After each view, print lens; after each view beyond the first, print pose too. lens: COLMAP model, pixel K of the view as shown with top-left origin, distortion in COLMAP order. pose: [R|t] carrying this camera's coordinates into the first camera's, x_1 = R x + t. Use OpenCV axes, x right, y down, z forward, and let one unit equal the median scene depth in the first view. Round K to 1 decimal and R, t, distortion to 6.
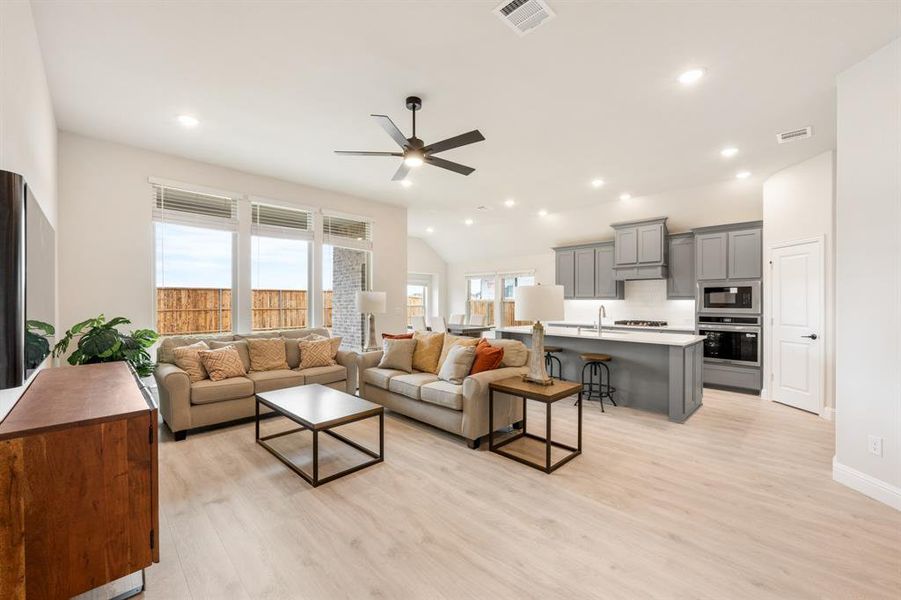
lens RADIAL K [[362.0, 0, 452.1], [0, 362.0, 301.9], [0, 0, 1]] dist [-0.001664, -0.000380]
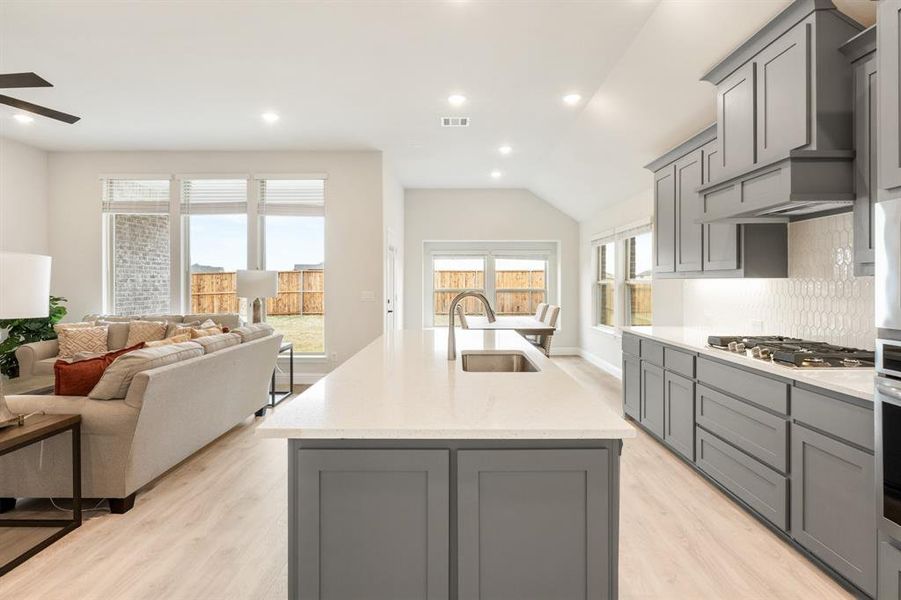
lens RADIAL K [[433.7, 0, 444.9], [0, 433.7, 281.8], [0, 0, 1]] dist [-0.005713, -0.001105]
pose [[0.698901, -0.001284, -0.715217, 0.677945], [-0.002668, 0.999987, -0.004403, 0.001197], [0.715213, 0.004986, 0.698888, 0.597419]]
